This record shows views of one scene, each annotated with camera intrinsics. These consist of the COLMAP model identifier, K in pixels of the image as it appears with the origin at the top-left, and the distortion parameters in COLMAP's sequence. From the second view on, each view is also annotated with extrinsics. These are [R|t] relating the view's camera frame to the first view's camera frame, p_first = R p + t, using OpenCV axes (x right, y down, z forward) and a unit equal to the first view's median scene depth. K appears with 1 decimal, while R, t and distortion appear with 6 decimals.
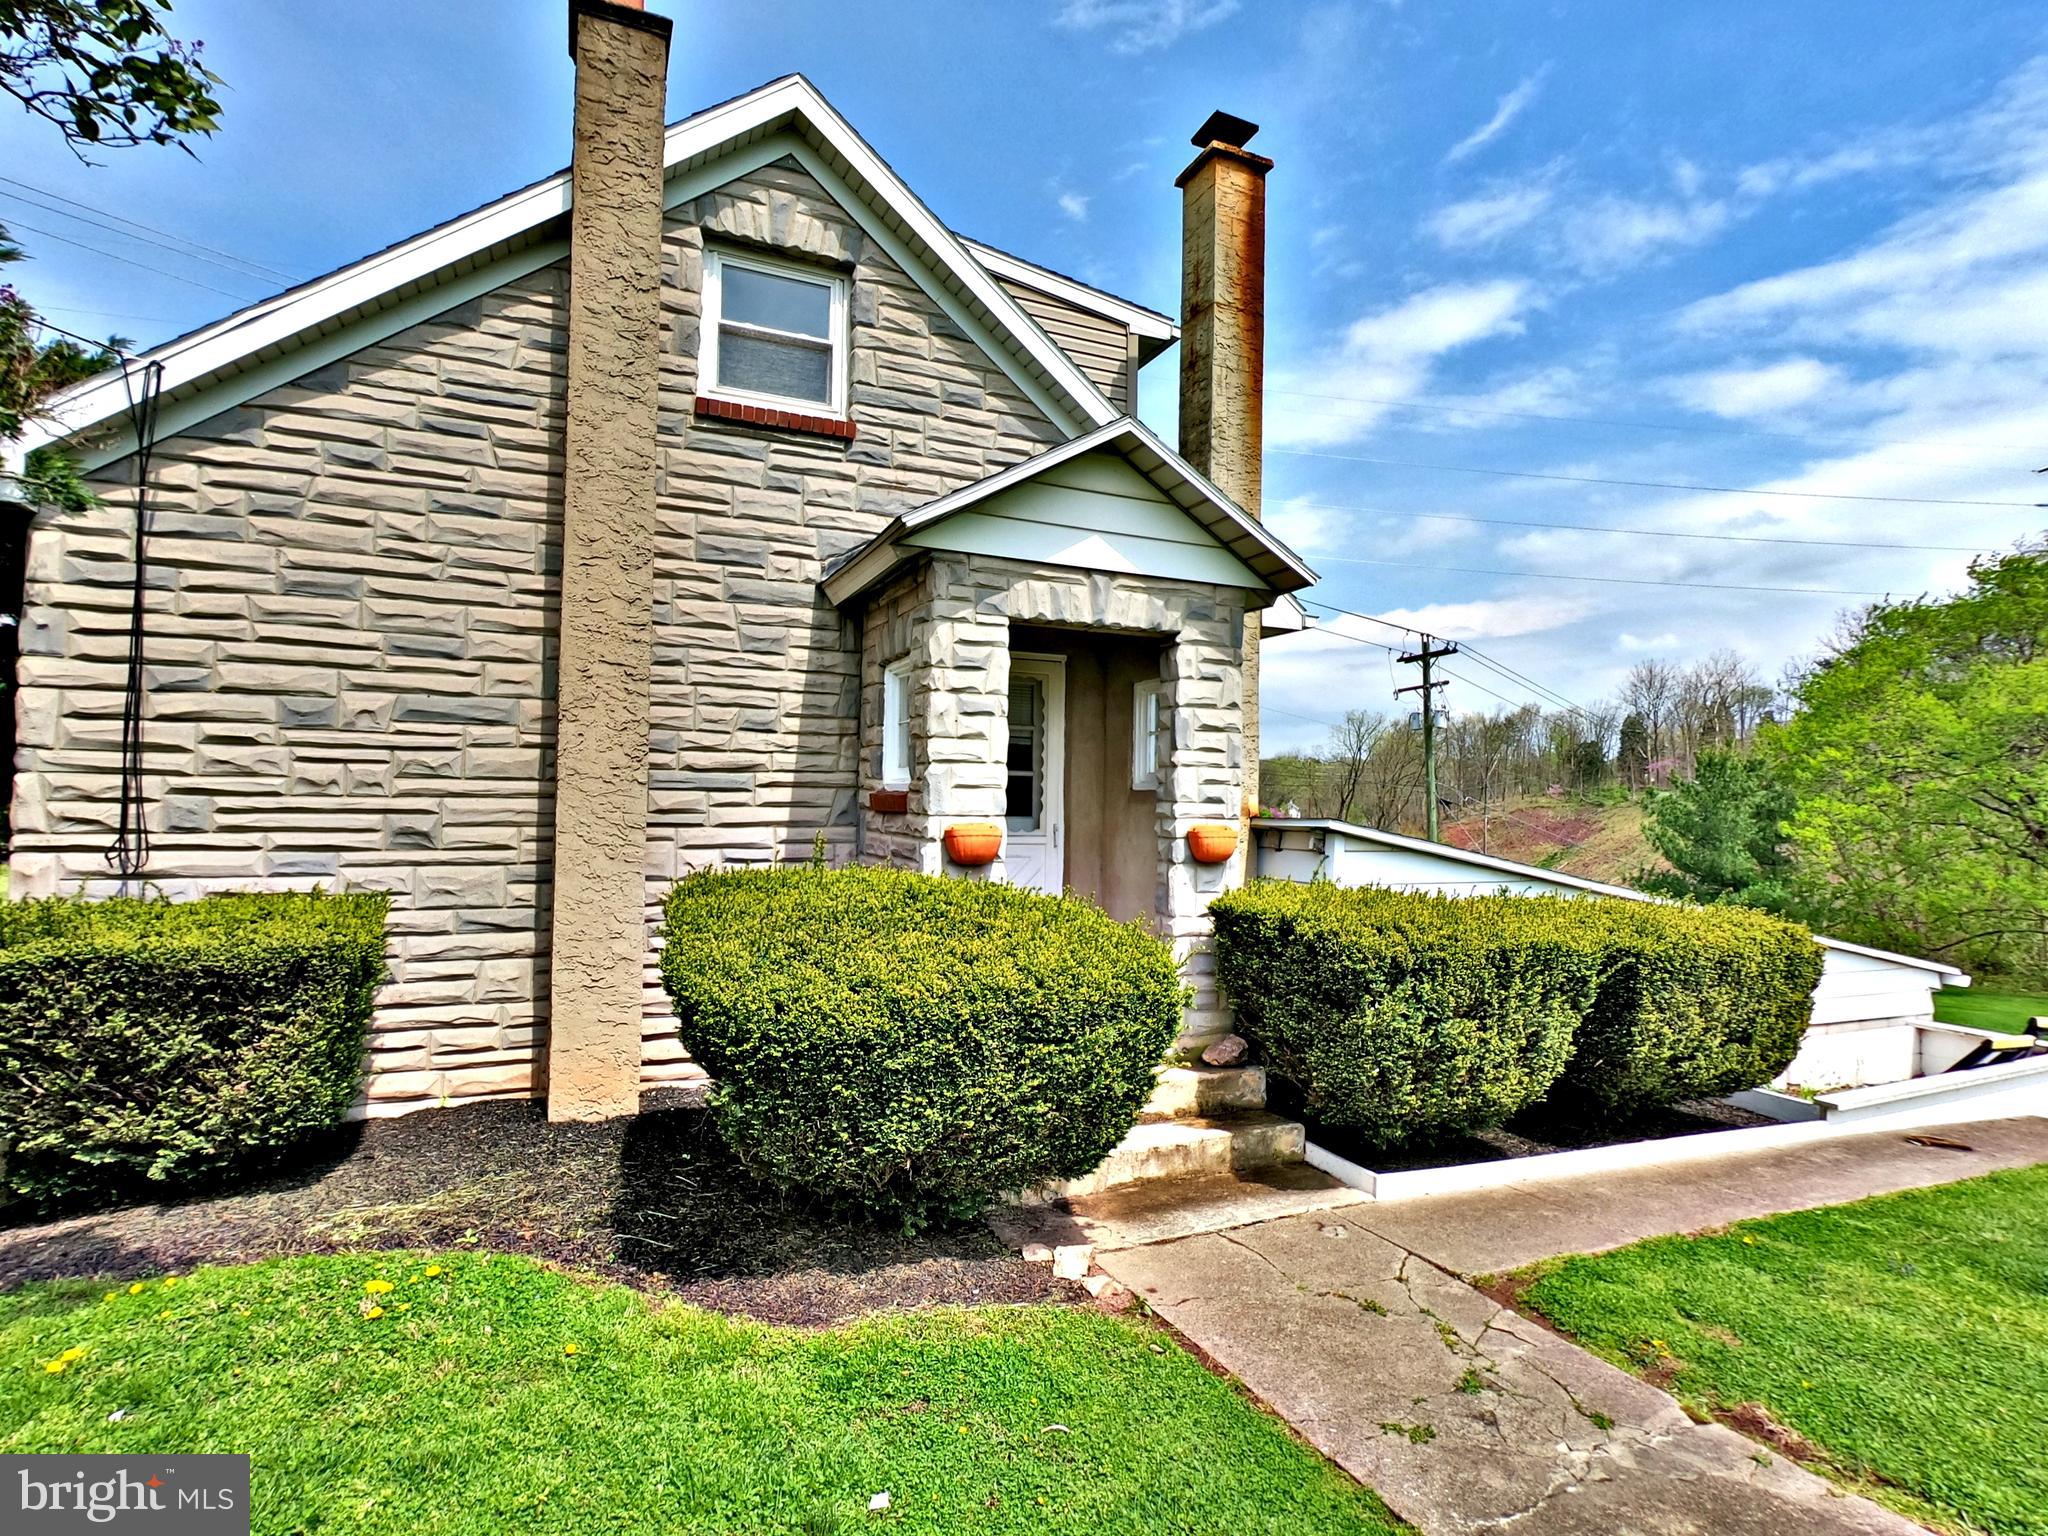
lens RADIAL K [[1031.1, 0, 1024.0], [0, 1031.1, 768.0], [0, 0, 1]] dist [0.001647, -0.001059]
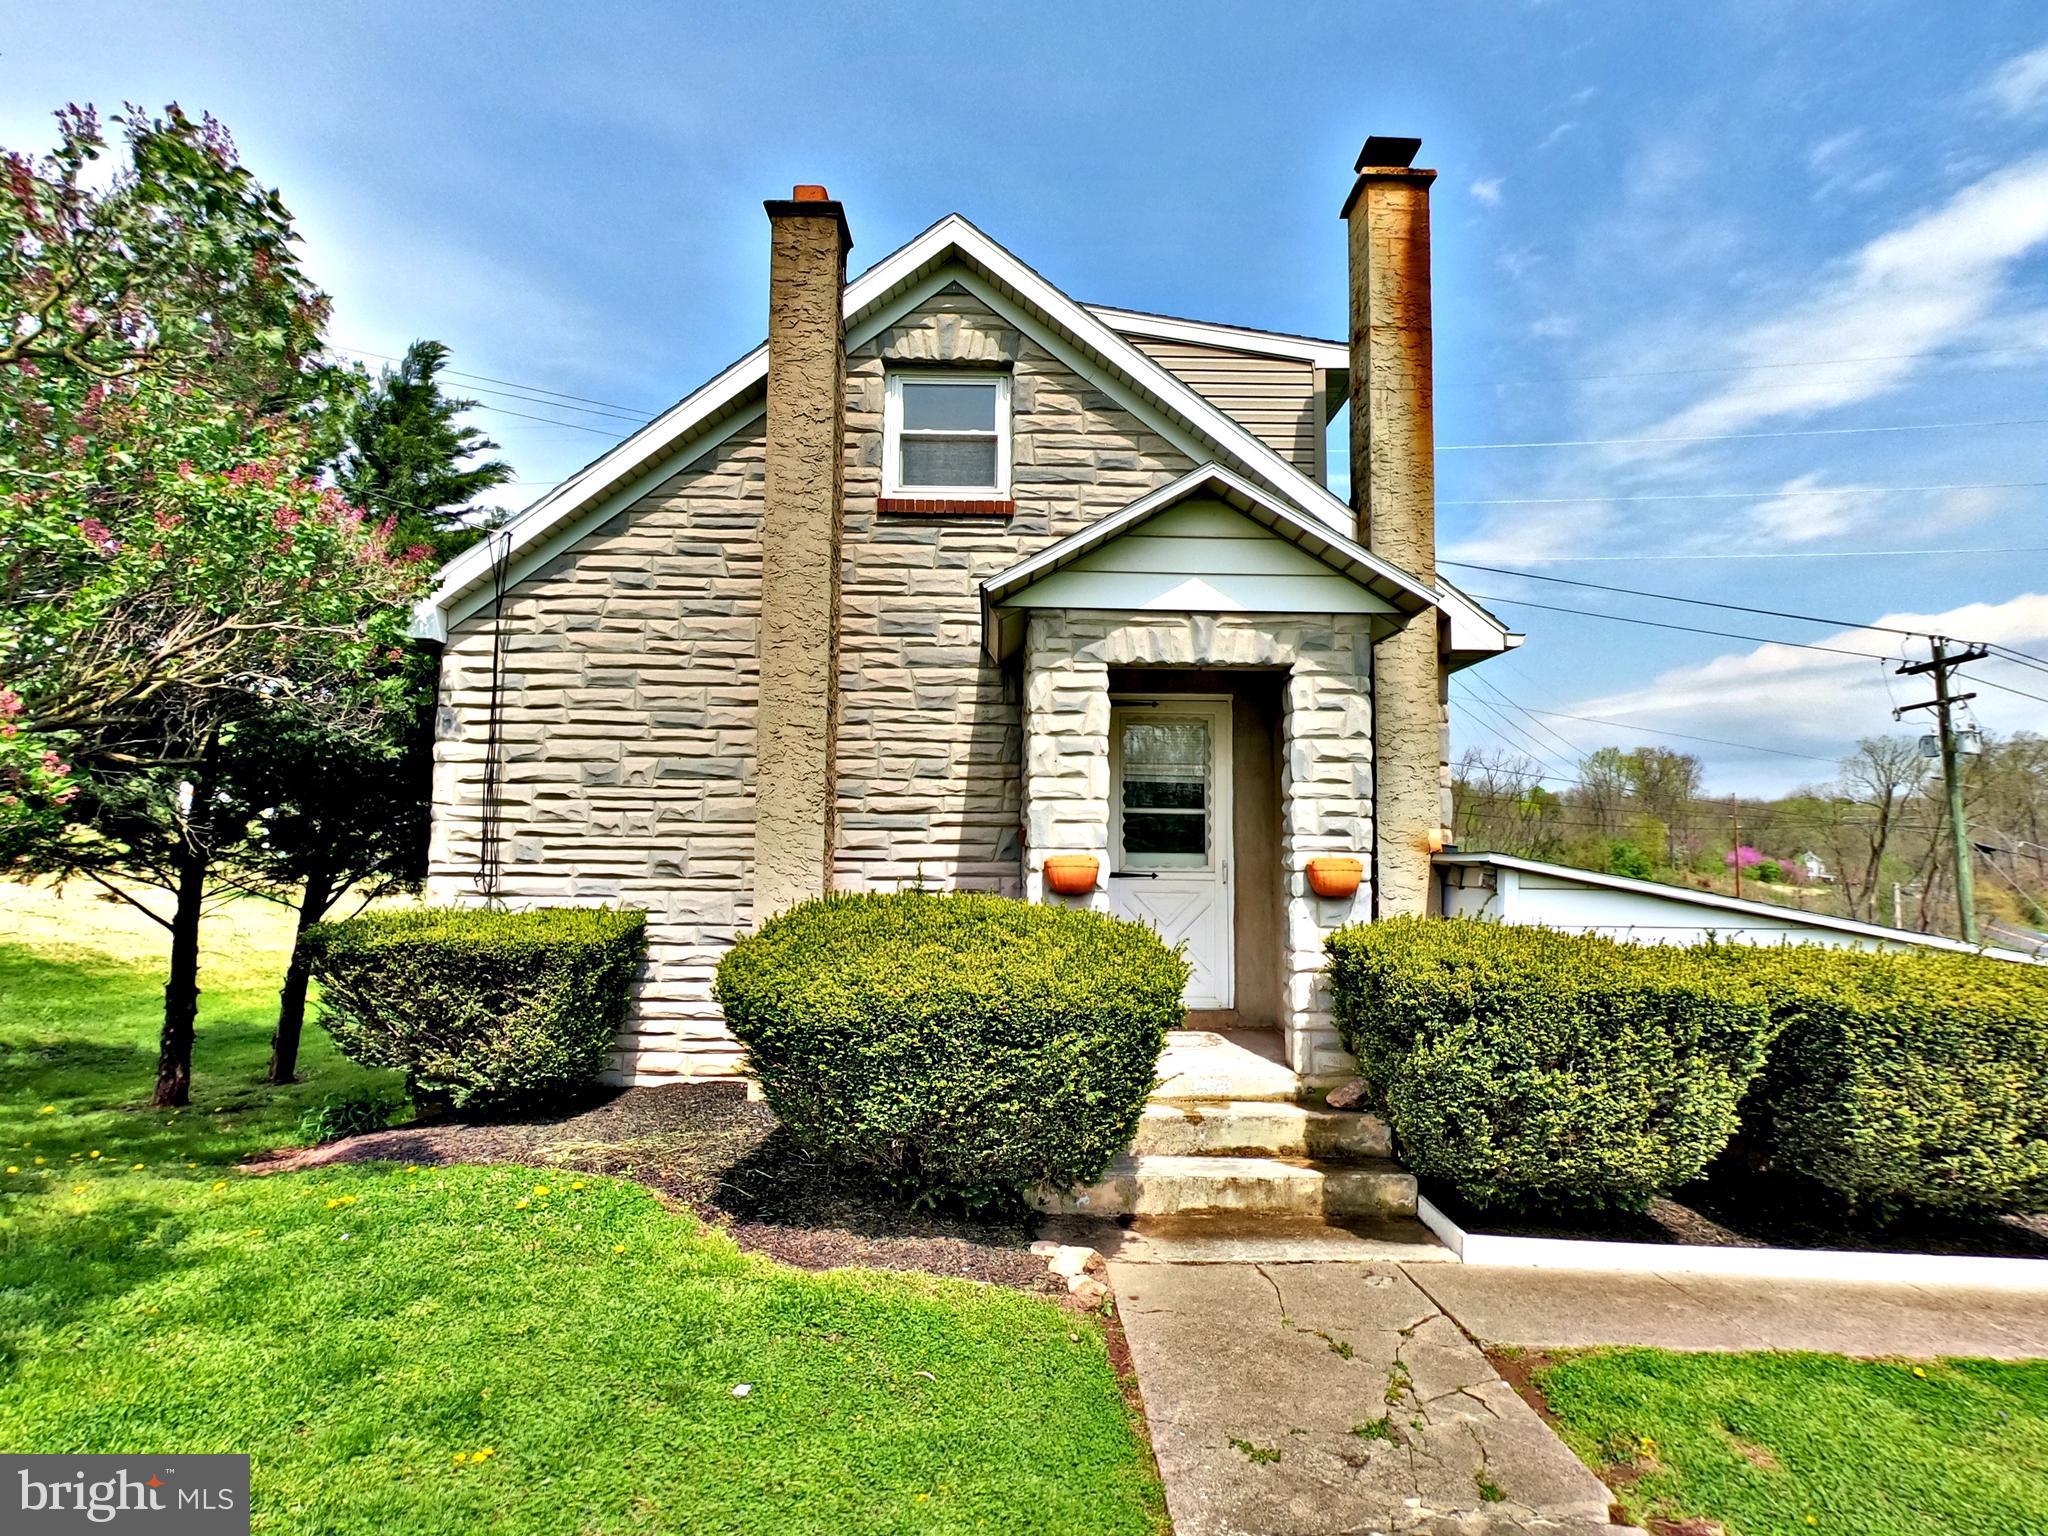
lens RADIAL K [[1031.1, 0, 1024.0], [0, 1031.1, 768.0], [0, 0, 1]] dist [0.001647, -0.001059]
pose [[0.920784, -0.037203, -0.388296, 0.322256], [0.017282, 0.998355, -0.054672, 0.020276], [0.389691, 0.043630, 0.919912, -0.016646]]
